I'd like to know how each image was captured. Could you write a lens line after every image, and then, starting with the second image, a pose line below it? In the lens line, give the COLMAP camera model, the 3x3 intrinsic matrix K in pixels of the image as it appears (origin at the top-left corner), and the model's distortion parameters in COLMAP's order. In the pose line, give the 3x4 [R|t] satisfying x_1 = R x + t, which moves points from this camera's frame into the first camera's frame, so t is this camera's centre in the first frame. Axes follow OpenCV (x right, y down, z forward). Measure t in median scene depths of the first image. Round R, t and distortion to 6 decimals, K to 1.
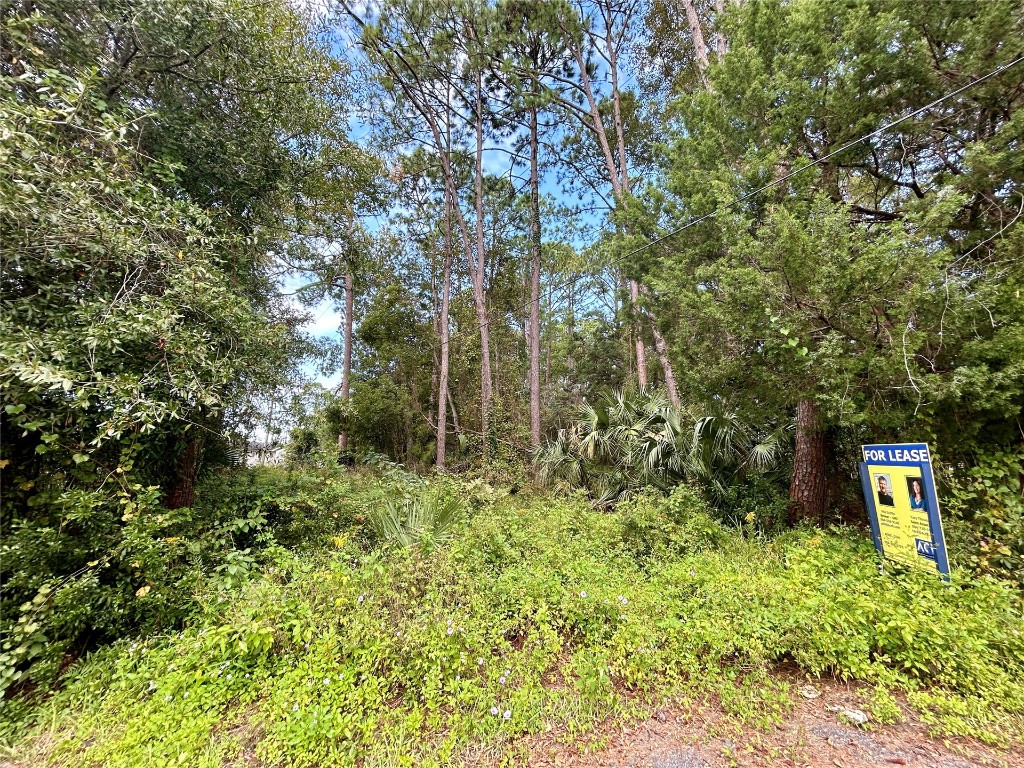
lens RADIAL K [[409.5, 0, 512.8], [0, 409.5, 382.8], [0, 0, 1]] dist [-0.001412, 0.000024]
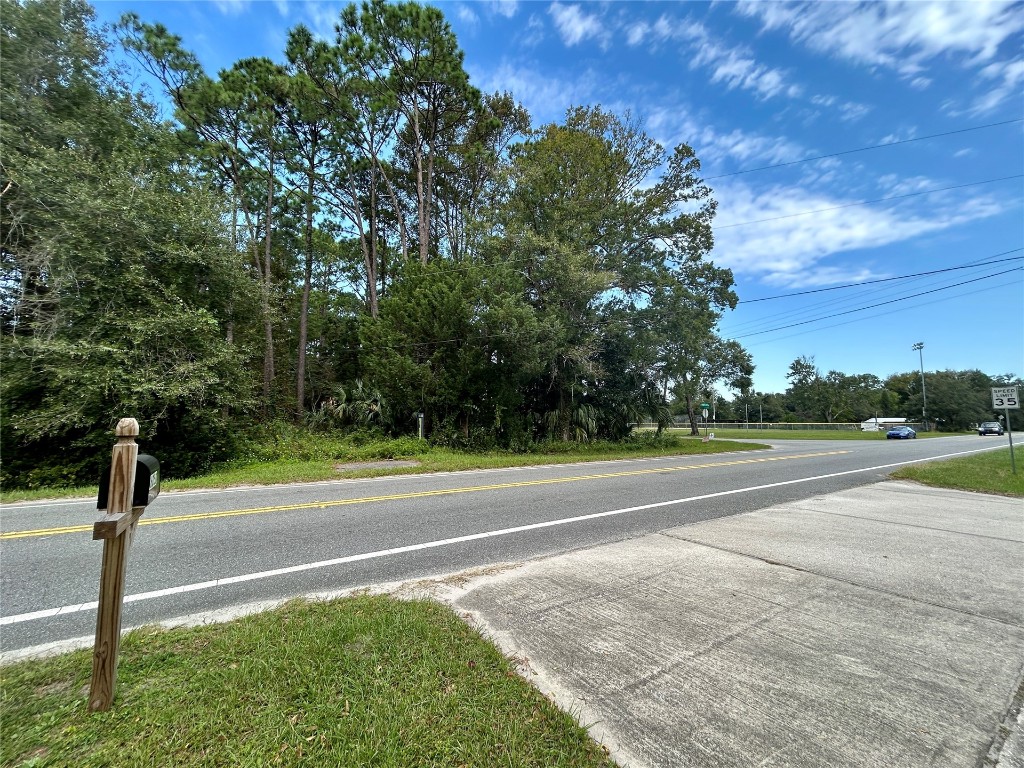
lens RADIAL K [[409.5, 0, 512.8], [0, 409.5, 382.8], [0, 0, 1]] dist [-0.001412, 0.000024]
pose [[0.825135, 0.048228, 0.562874, -0.631110], [-0.097938, 0.993475, 0.058447, -0.459838], [-0.556382, -0.103353, 0.824474, -2.742015]]
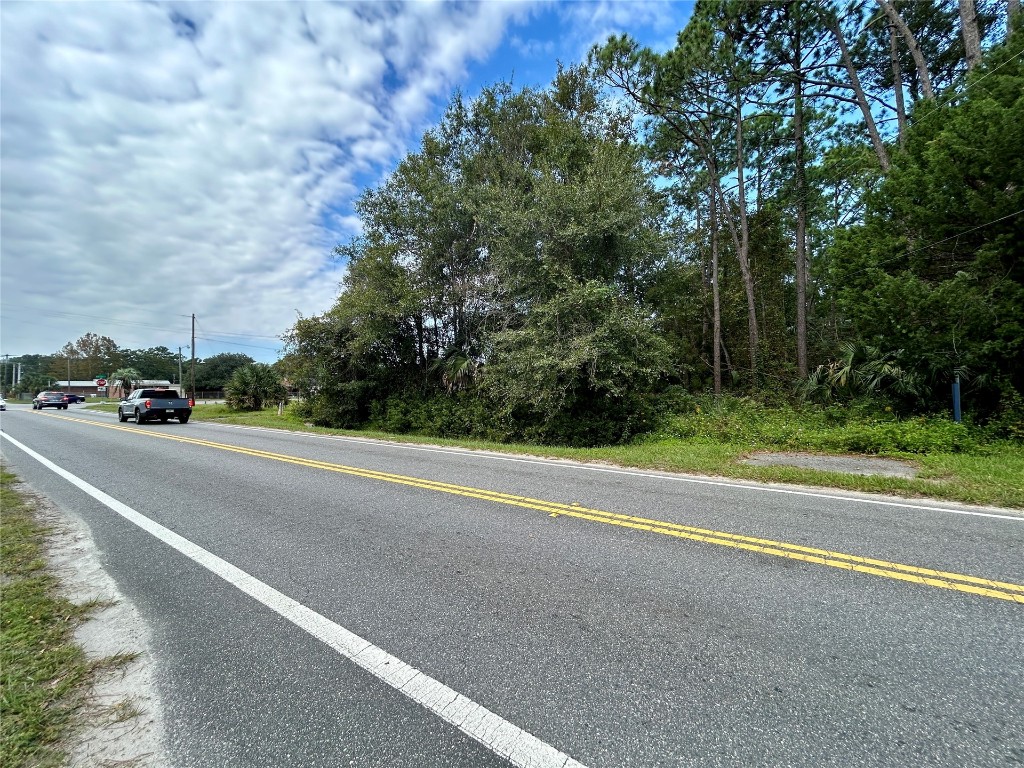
lens RADIAL K [[409.5, 0, 512.8], [0, 409.5, 382.8], [0, 0, 1]] dist [-0.001412, 0.000024]
pose [[0.816882, -0.020448, -0.576443, 0.217968], [0.110736, 0.986341, 0.121937, -0.318450], [0.566076, -0.163441, 0.807988, -1.990268]]
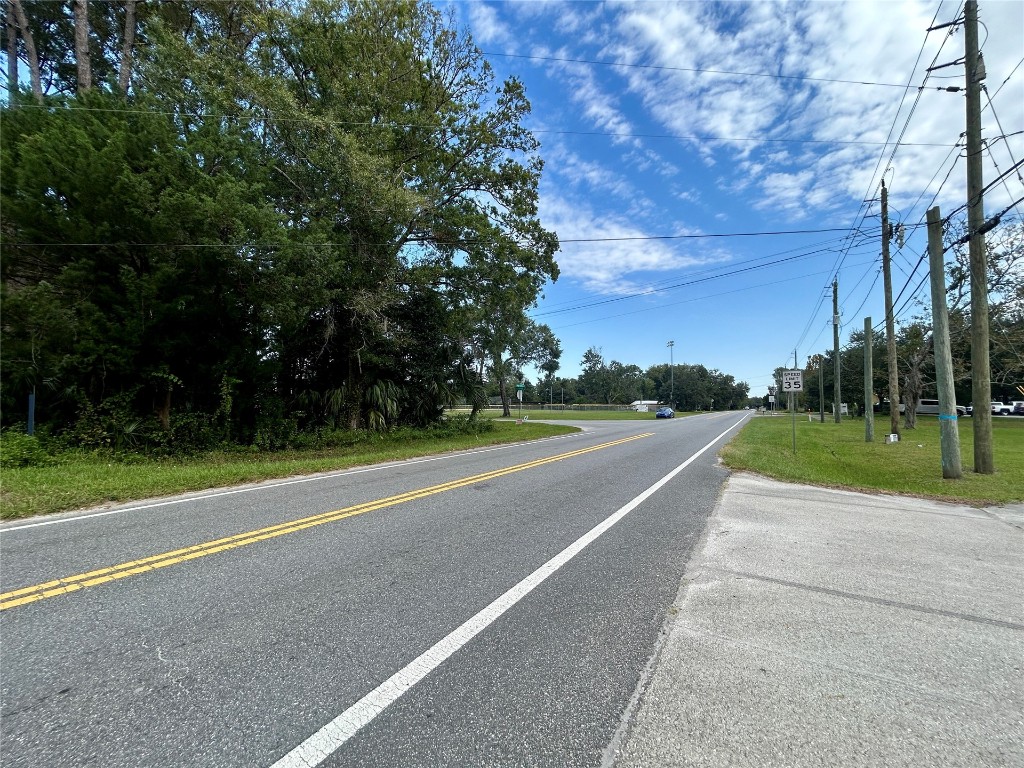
lens RADIAL K [[409.5, 0, 512.8], [0, 409.5, 382.8], [0, 0, 1]] dist [-0.001412, 0.000024]
pose [[0.506316, 0.038841, 0.861473, 0.321706], [-0.155126, 0.986791, 0.046681, -0.328151], [-0.848281, -0.157272, 0.505653, -2.043612]]
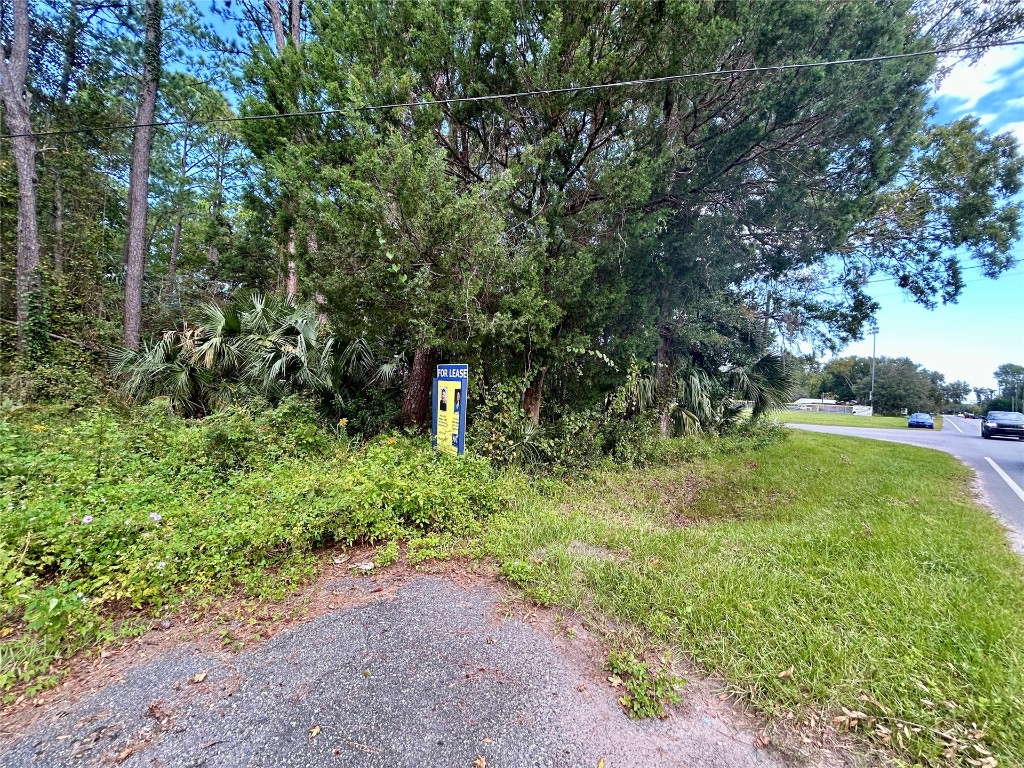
lens RADIAL K [[409.5, 0, 512.8], [0, 409.5, 382.8], [0, 0, 1]] dist [-0.001412, 0.000024]
pose [[0.716044, 0.037514, 0.697046, 0.152766], [-0.169279, 0.978081, 0.121253, 0.016130], [-0.677219, -0.204818, 0.706700, -0.050224]]
